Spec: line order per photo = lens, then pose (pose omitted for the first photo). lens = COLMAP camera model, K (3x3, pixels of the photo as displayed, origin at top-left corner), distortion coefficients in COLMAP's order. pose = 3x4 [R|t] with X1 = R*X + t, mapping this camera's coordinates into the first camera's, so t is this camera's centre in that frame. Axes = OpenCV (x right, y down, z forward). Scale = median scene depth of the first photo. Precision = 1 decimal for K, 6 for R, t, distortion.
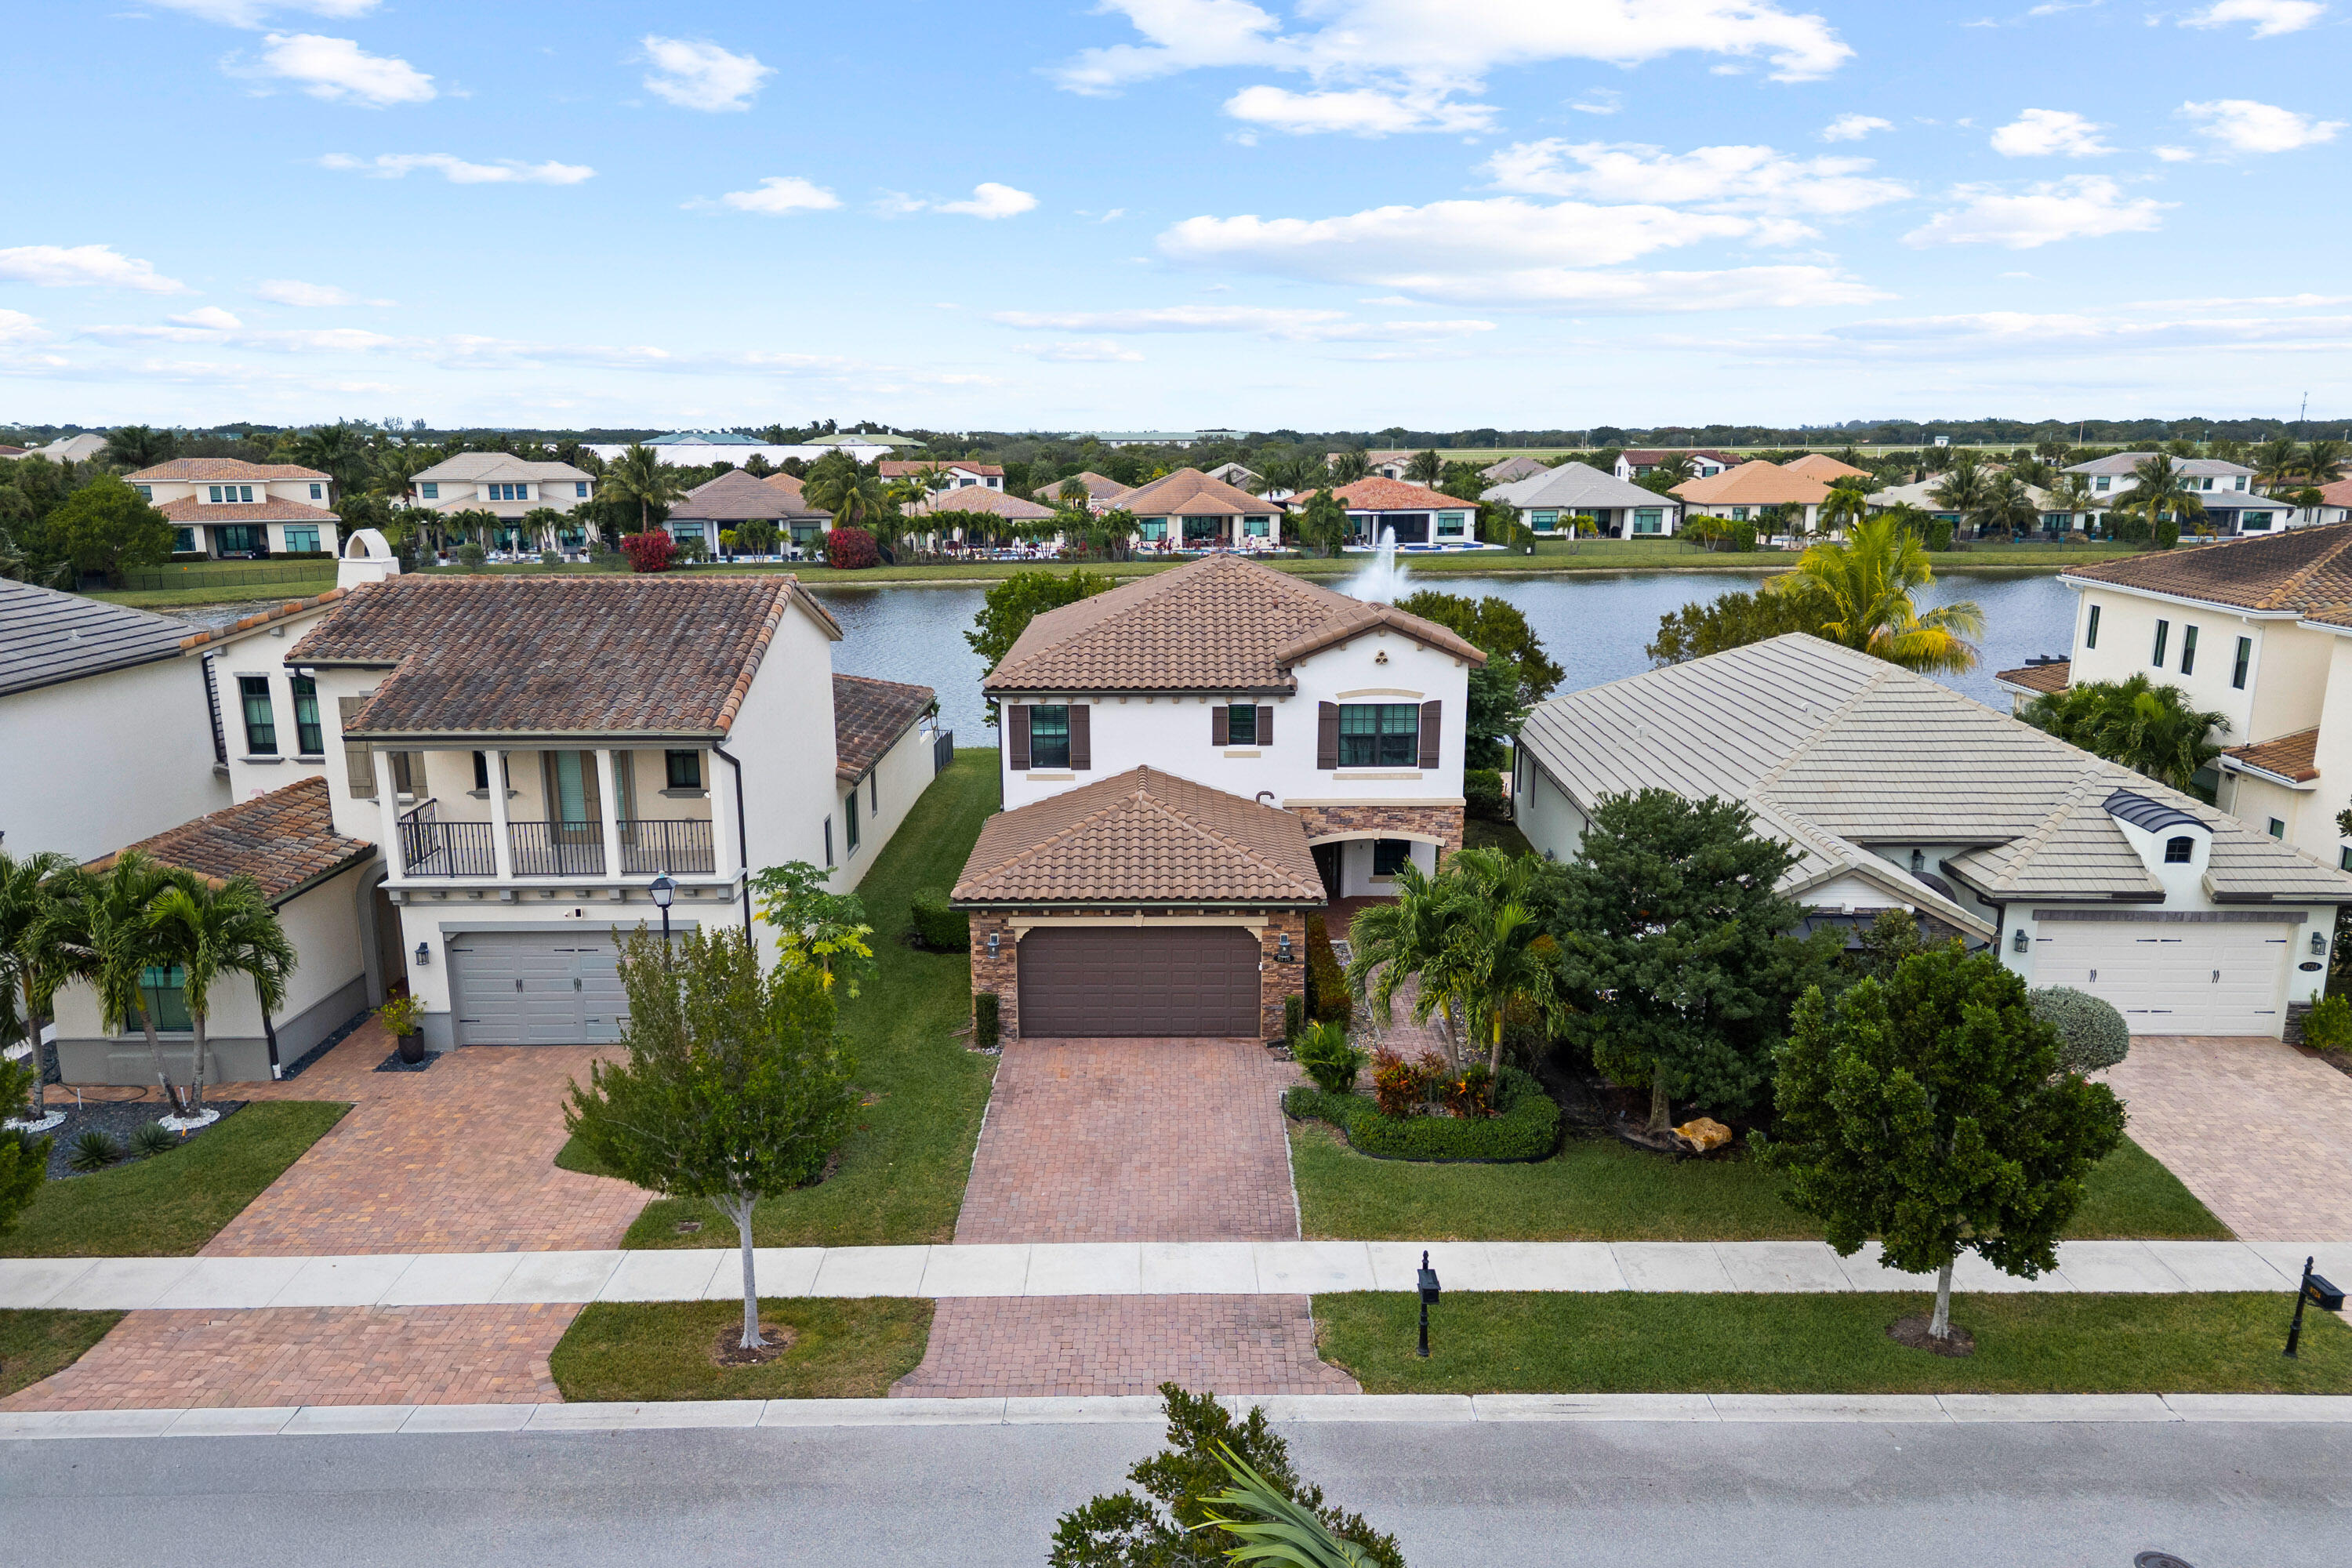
lens RADIAL K [[1669.2, 0, 1176.0], [0, 1669.2, 784.0], [0, 0, 1]] dist [0.108182, -0.123964]
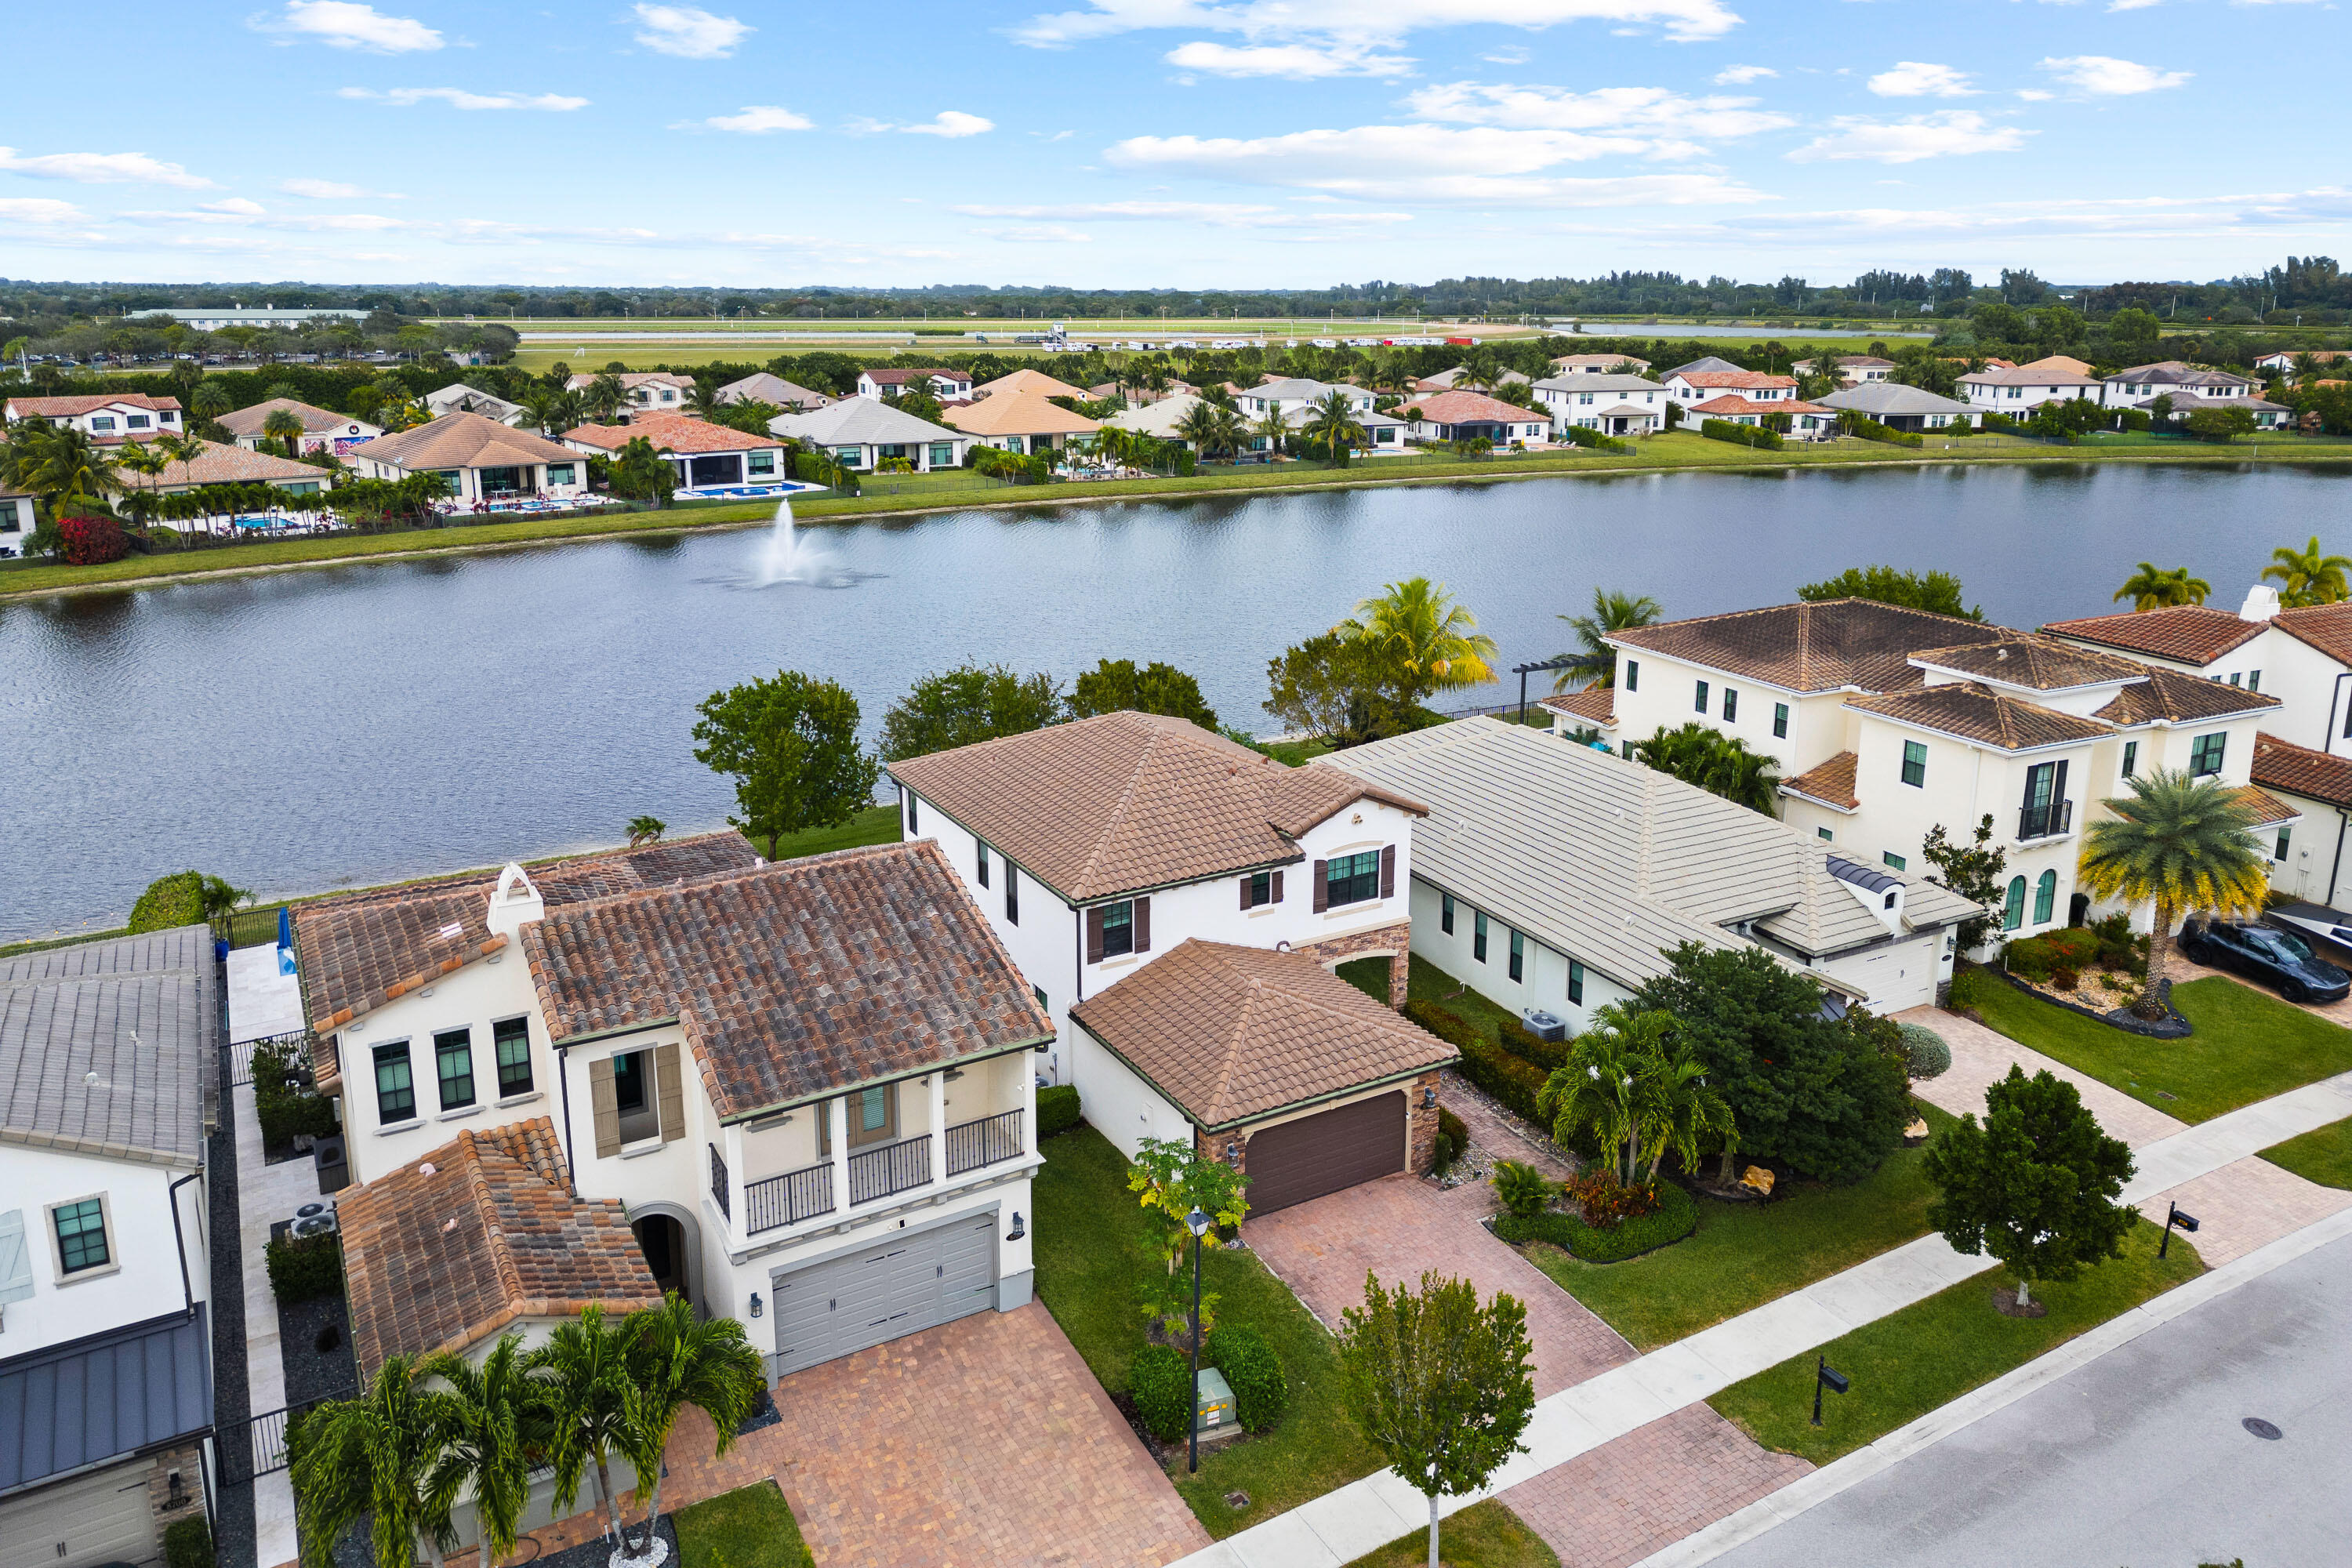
lens RADIAL K [[1642.2, 0, 1172.7], [0, 1642.2, 626.0], [0, 0, 1]] dist [0.100017, -0.117997]
pose [[0.867734, -0.098374, 0.487196, -0.571409], [0.099895, 0.994734, 0.022934, -0.256760], [-0.486887, 0.028768, 0.872991, -0.007141]]
